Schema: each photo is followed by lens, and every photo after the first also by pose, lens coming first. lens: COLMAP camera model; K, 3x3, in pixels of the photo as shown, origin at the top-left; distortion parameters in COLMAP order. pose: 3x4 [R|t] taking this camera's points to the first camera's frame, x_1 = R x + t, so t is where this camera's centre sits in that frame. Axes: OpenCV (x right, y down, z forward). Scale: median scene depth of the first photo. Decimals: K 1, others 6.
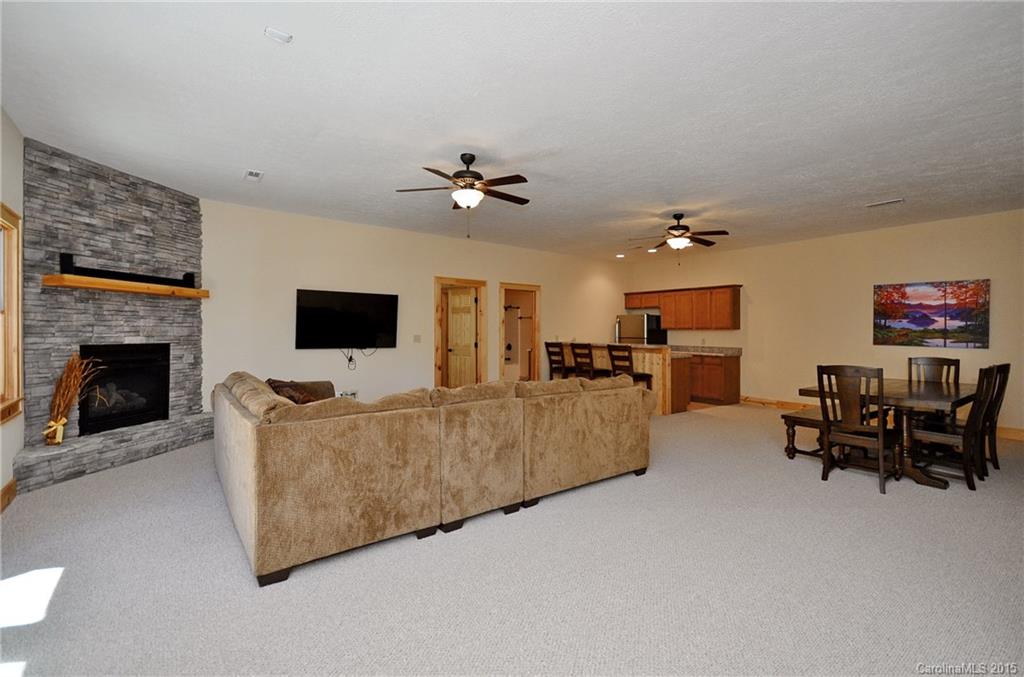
lens RADIAL K [[458.2, 0, 512.0], [0, 458.2, 338.5], [0, 0, 1]] dist [-0.000870, -0.000083]
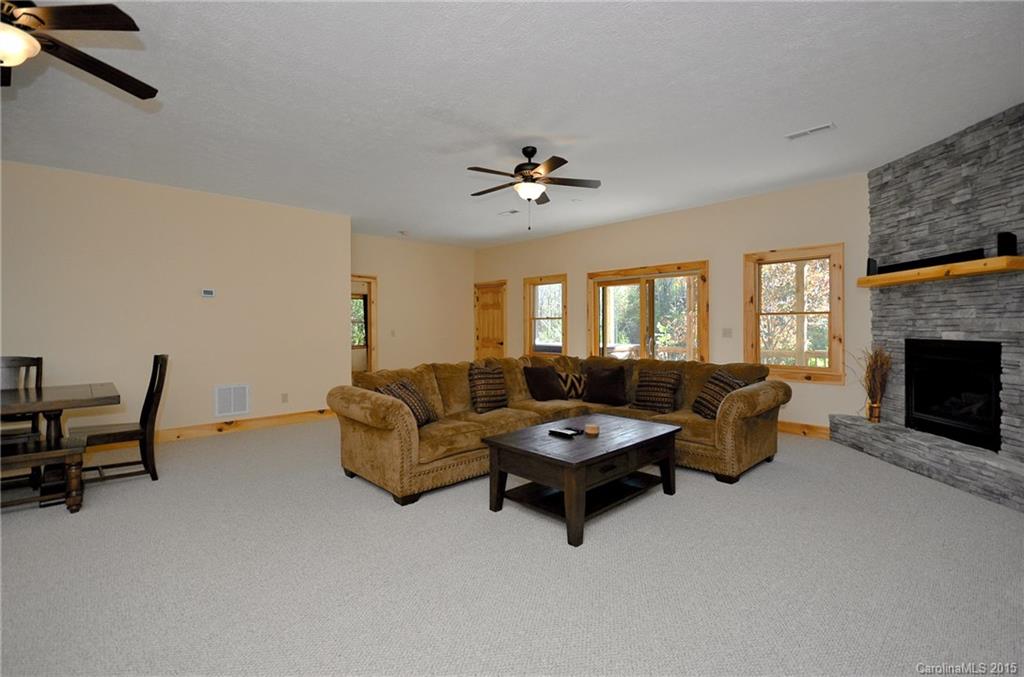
lens RADIAL K [[458.2, 0, 512.0], [0, 458.2, 338.5], [0, 0, 1]] dist [-0.000870, -0.000083]
pose [[-0.991418, 0.008611, -0.130449, 0.067621], [0.003584, 0.999244, 0.038722, -0.027915], [0.130684, 0.037922, -0.990699, 1.820712]]
